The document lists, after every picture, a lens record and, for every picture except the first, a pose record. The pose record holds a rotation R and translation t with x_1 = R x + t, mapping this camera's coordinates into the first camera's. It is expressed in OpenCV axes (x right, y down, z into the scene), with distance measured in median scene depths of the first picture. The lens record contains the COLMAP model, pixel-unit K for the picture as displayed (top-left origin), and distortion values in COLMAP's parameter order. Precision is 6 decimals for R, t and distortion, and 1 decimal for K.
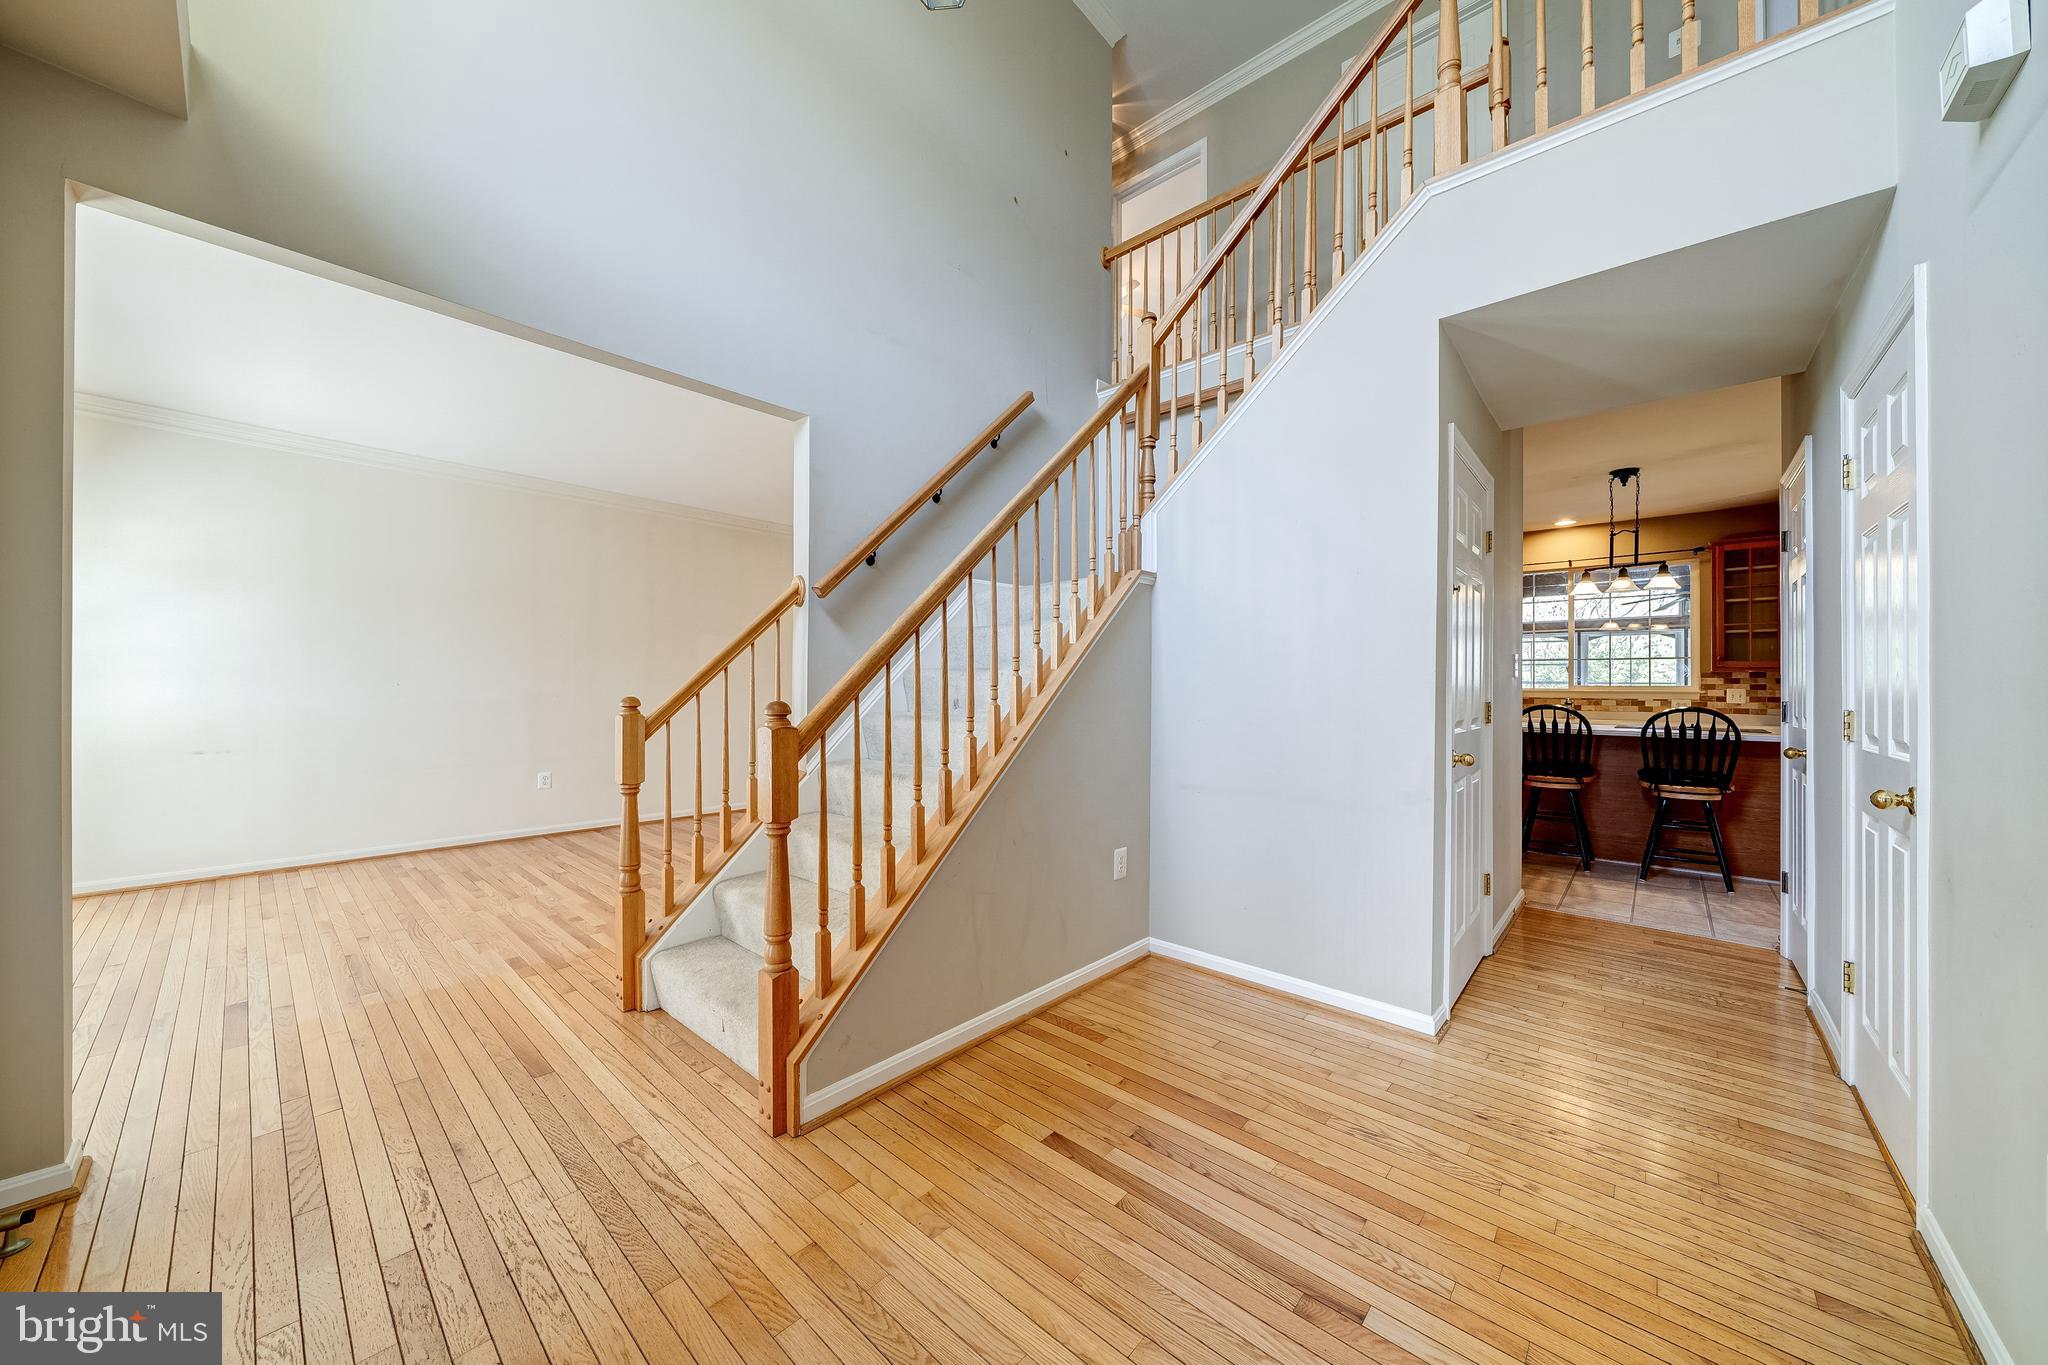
lens RADIAL K [[717.6, 0, 1007.4], [0, 717.6, 683.8], [0, 0, 1]] dist [-0.002099, -0.000266]
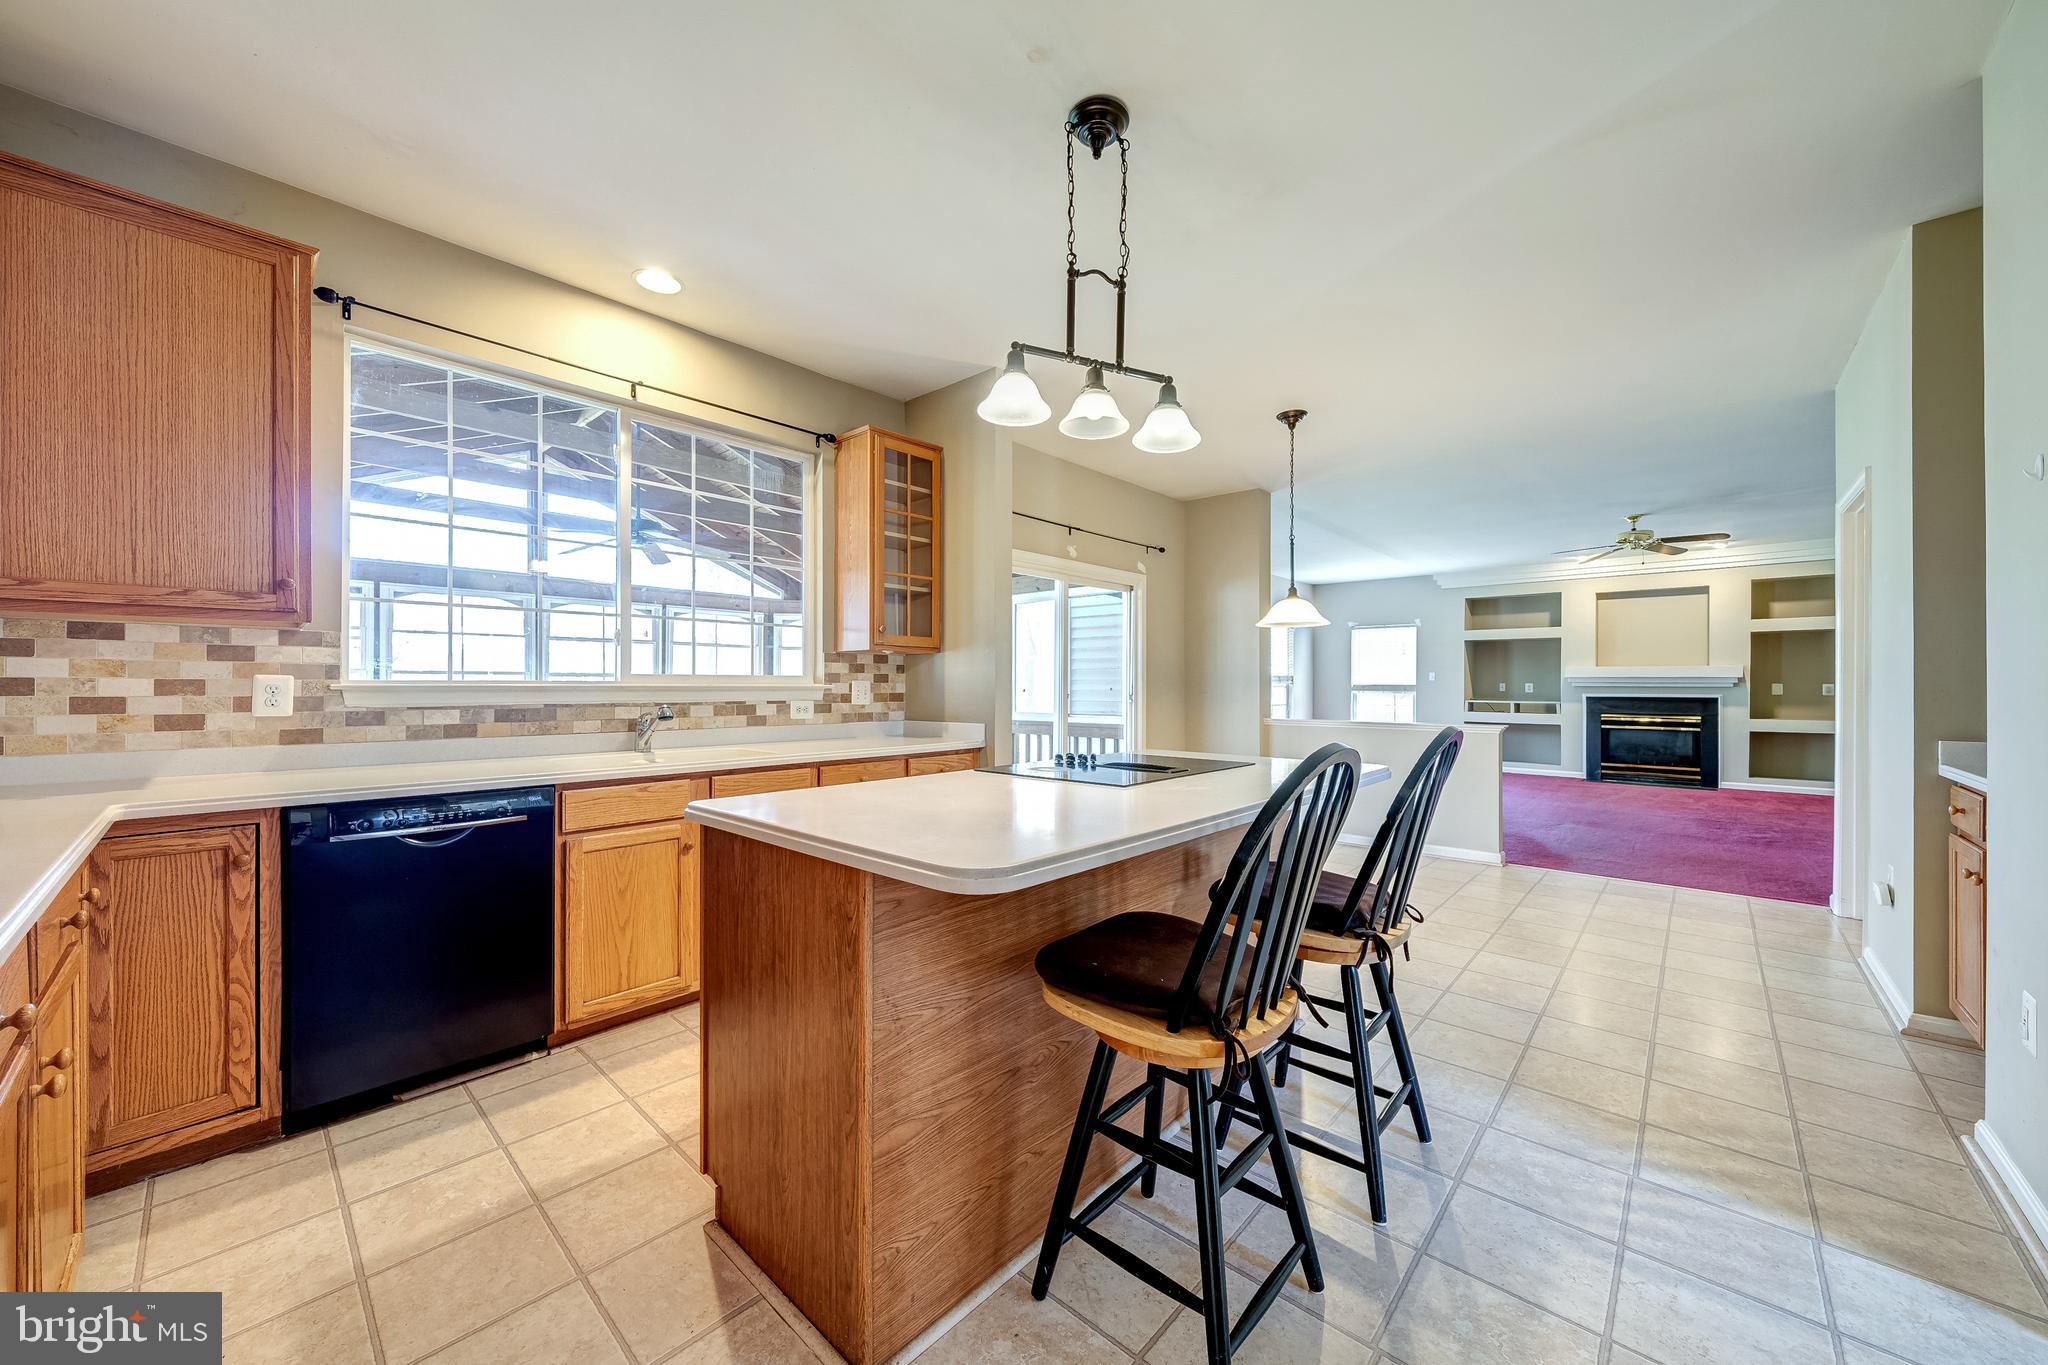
lens RADIAL K [[743.4, 0, 1020.5], [0, 743.4, 685.3], [0, 0, 1]] dist [-0.007752, 0.000154]
pose [[-0.012802, -0.004825, 0.999906, 0.386081], [-0.002263, 0.999986, 0.004796, 0.007540], [-0.999915, -0.002201, -0.012812, 0.886813]]
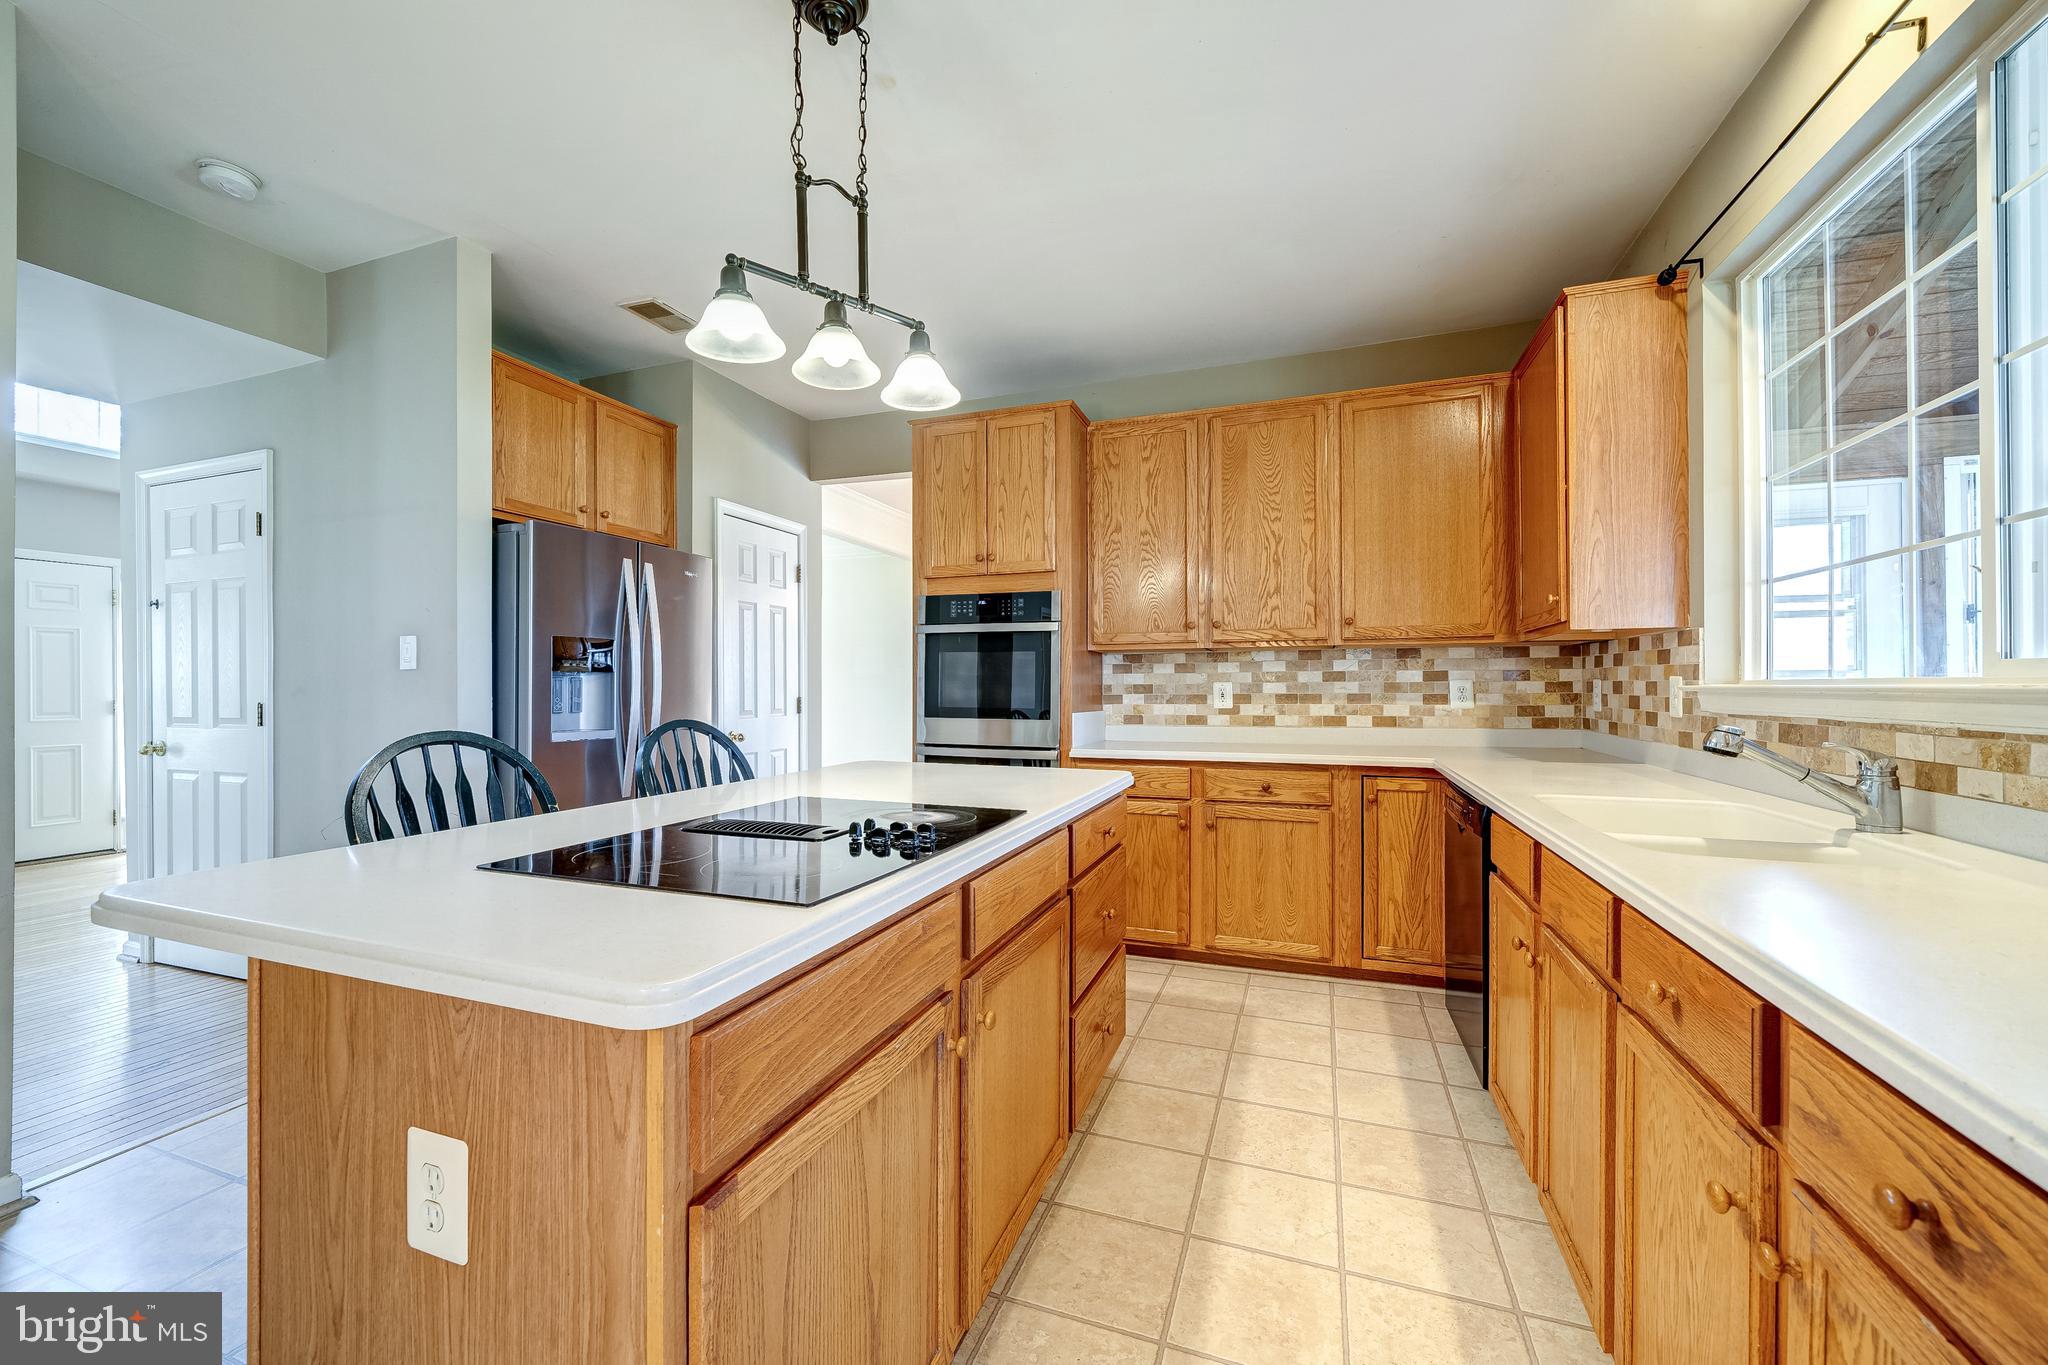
lens RADIAL K [[792.1, 0, 1003.3], [0, 792.1, 681.4], [0, 0, 1]] dist [-0.000533, -0.000197]
pose [[0.364508, -0.011493, -0.931129, 1.022474], [0.004573, 0.999934, -0.010552, 0.010256], [0.931189, -0.000411, 0.364536, 0.793841]]
